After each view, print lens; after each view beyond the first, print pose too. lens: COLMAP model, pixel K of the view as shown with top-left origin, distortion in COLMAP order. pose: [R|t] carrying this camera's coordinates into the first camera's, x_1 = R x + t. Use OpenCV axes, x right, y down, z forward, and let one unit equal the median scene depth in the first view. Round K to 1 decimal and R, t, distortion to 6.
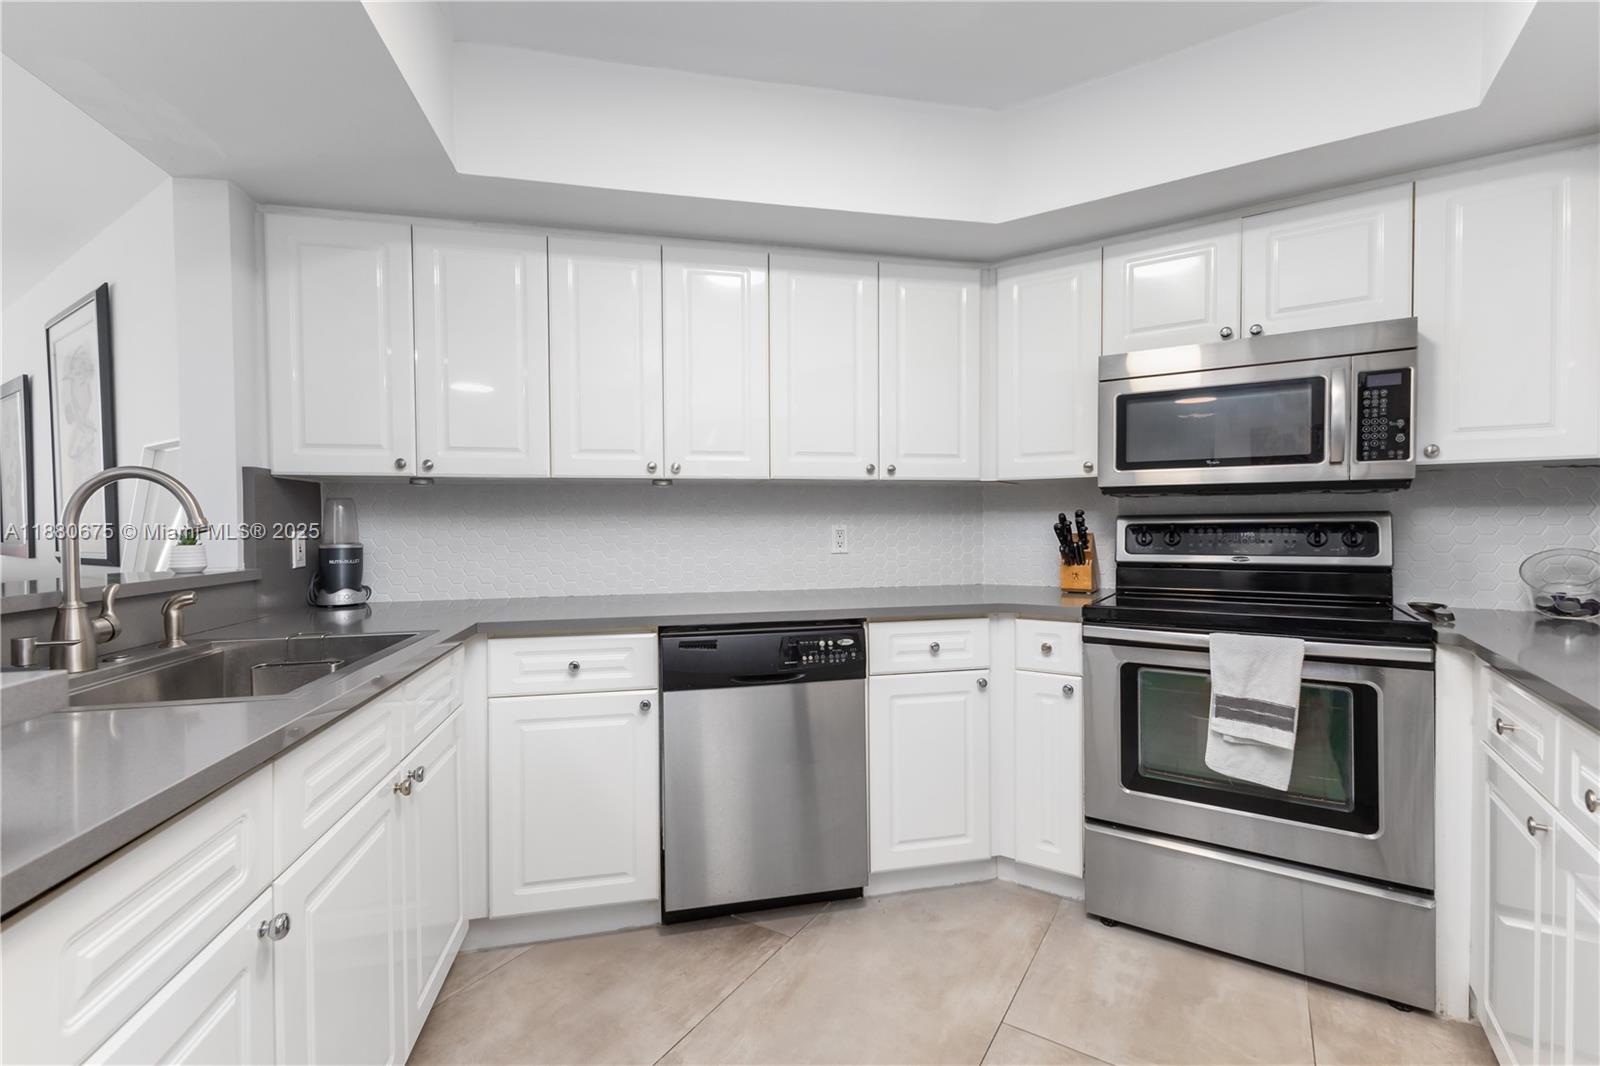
lens RADIAL K [[688.7, 0, 804.4], [0, 688.7, 531.6], [0, 0, 1]] dist [0.010309, -0.000845]
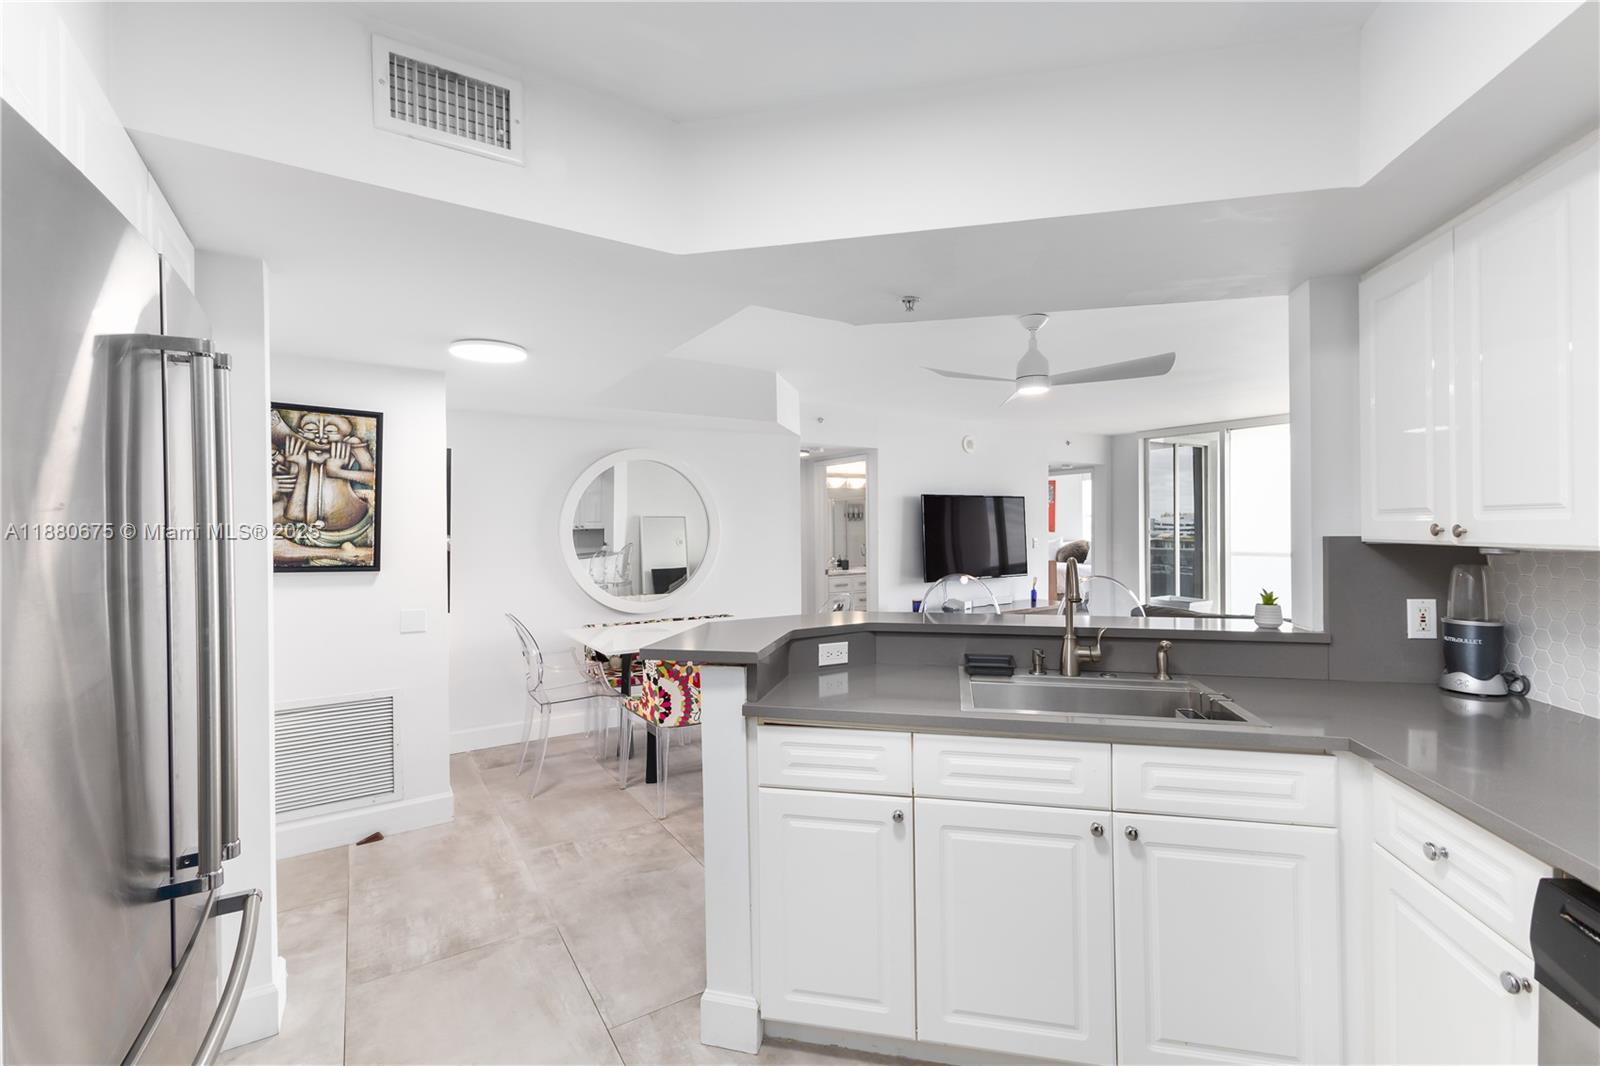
lens RADIAL K [[688.7, 0, 804.4], [0, 688.7, 531.6], [0, 0, 1]] dist [0.010309, -0.000845]
pose [[-0.410174, 0.013522, -0.911907, 0.464823], [-0.002196, 0.999873, 0.015814, -0.108881], [0.912005, 0.008489, -0.410092, 0.664425]]
